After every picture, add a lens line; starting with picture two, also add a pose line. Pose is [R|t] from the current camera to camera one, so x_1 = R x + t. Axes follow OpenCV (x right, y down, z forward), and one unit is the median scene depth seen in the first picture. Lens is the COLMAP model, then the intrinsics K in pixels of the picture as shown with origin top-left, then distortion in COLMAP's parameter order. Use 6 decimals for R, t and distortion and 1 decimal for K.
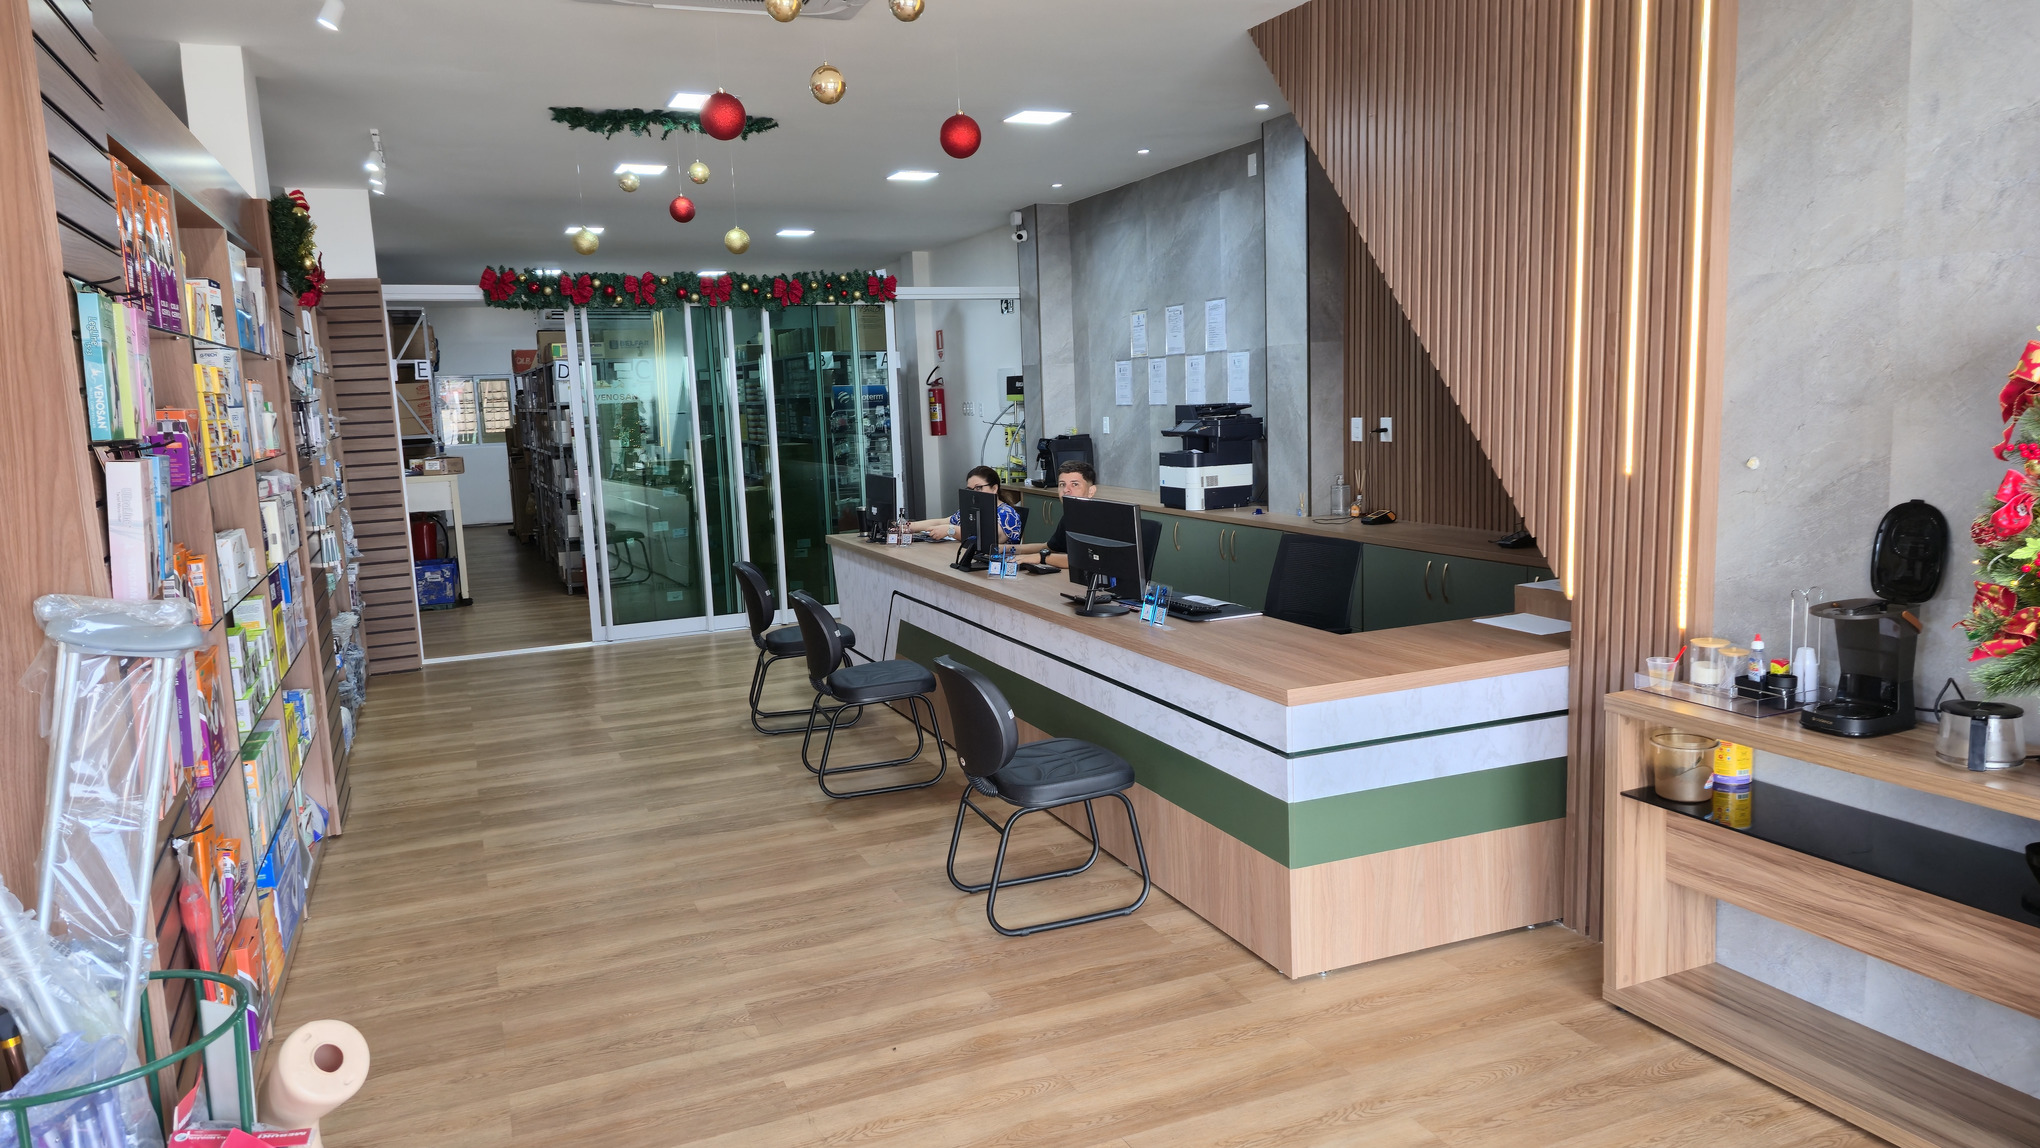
lens RADIAL K [[1326.1, 0, 991.3], [0, 1326.1, 572.2], [0, 0, 1]] dist [0.071656, -0.061139]
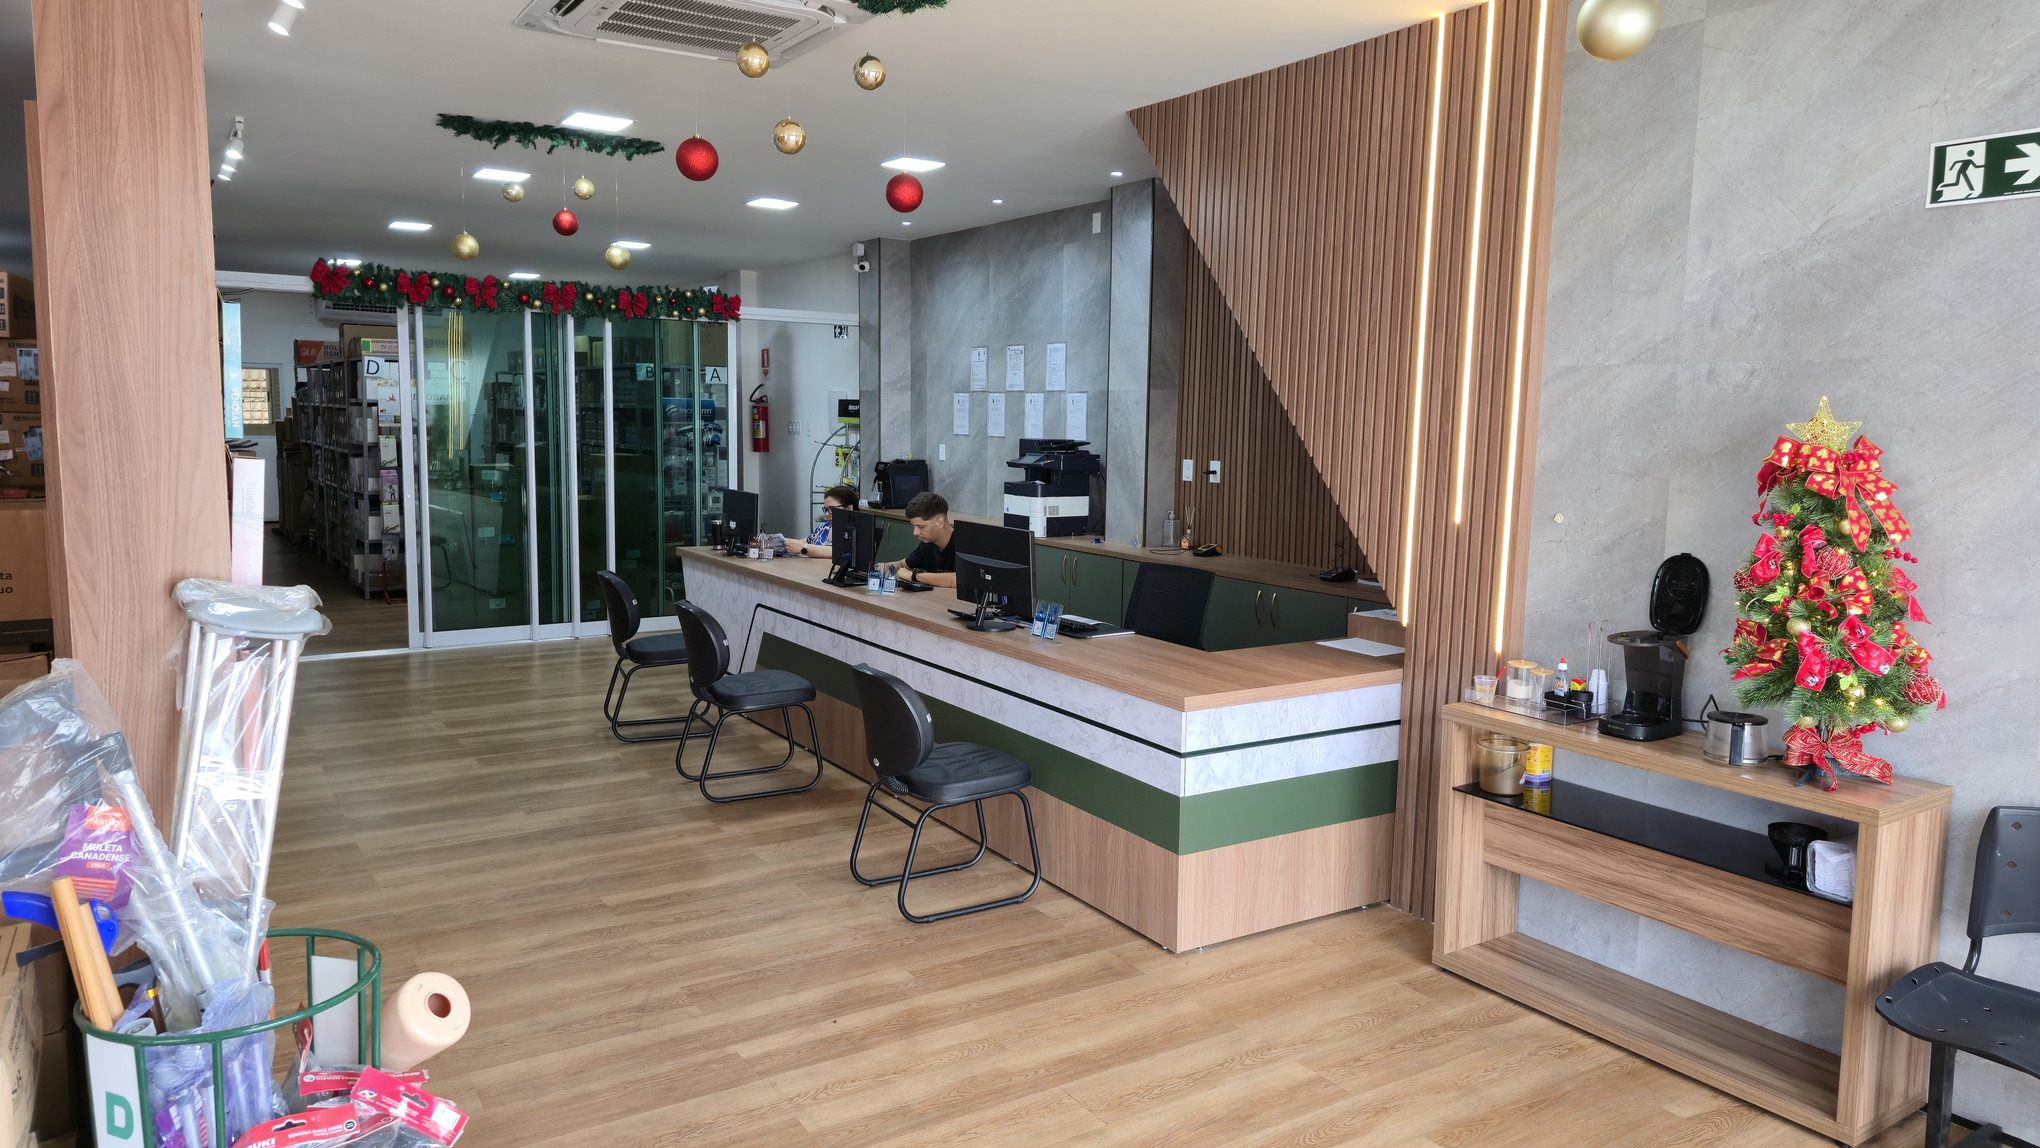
lens RADIAL K [[1326.1, 0, 998.5], [0, 1326.1, 561.0], [0, 0, 1]] dist [0.071656, -0.061139]
pose [[0.983437, 0.035126, 0.177817, -0.106172], [-0.030664, 0.999144, -0.027781, 0.005303], [-0.178640, 0.021868, 0.983671, -0.075359]]
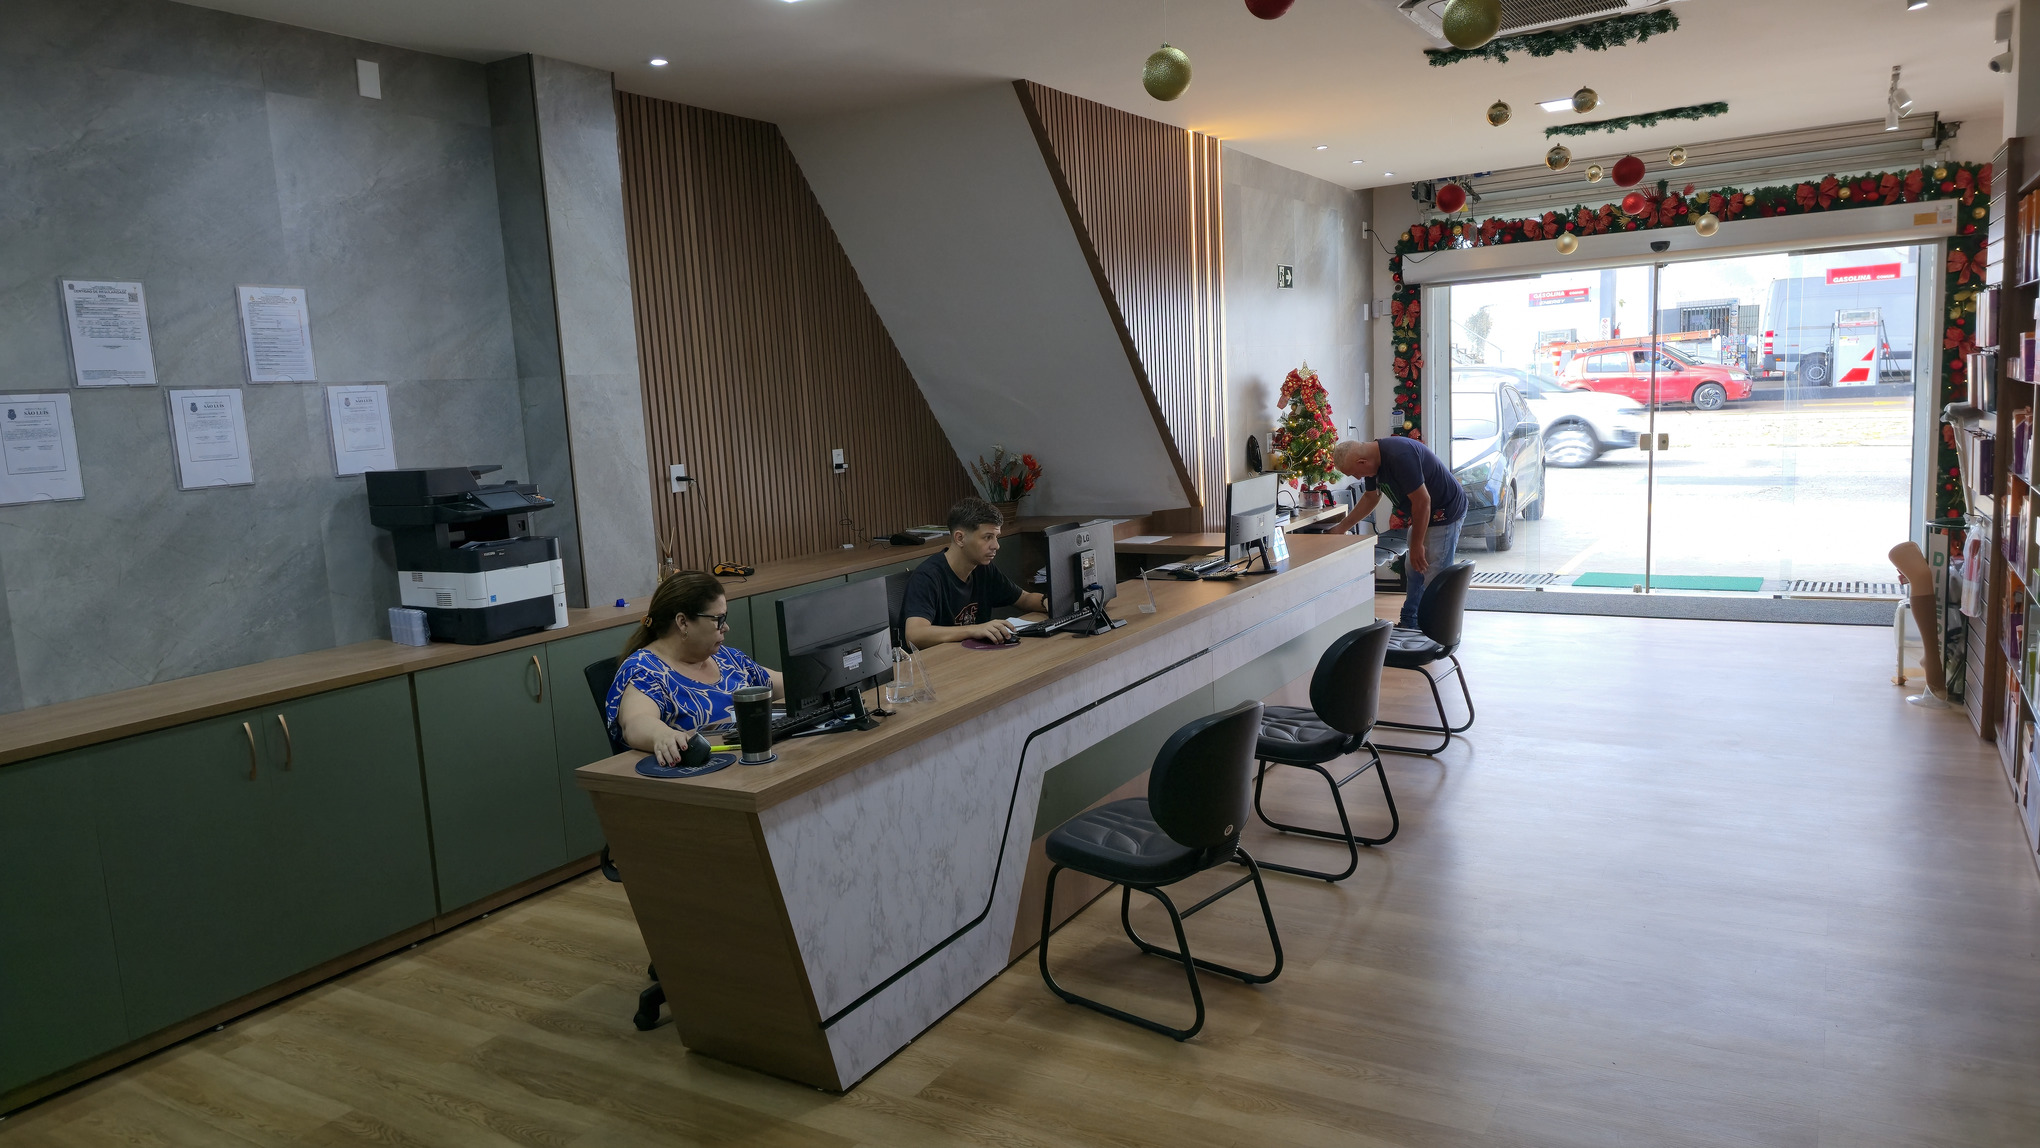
lens RADIAL K [[1326.1, 0, 1026.3], [0, 1326.1, 569.9], [0, 0, 1]] dist [0.071656, -0.061139]
pose [[-0.622155, -0.030948, 0.782282, -0.754020], [0.186080, 0.964738, 0.186157, -0.234342], [-0.760459, 0.261386, -0.594458, 1.889280]]
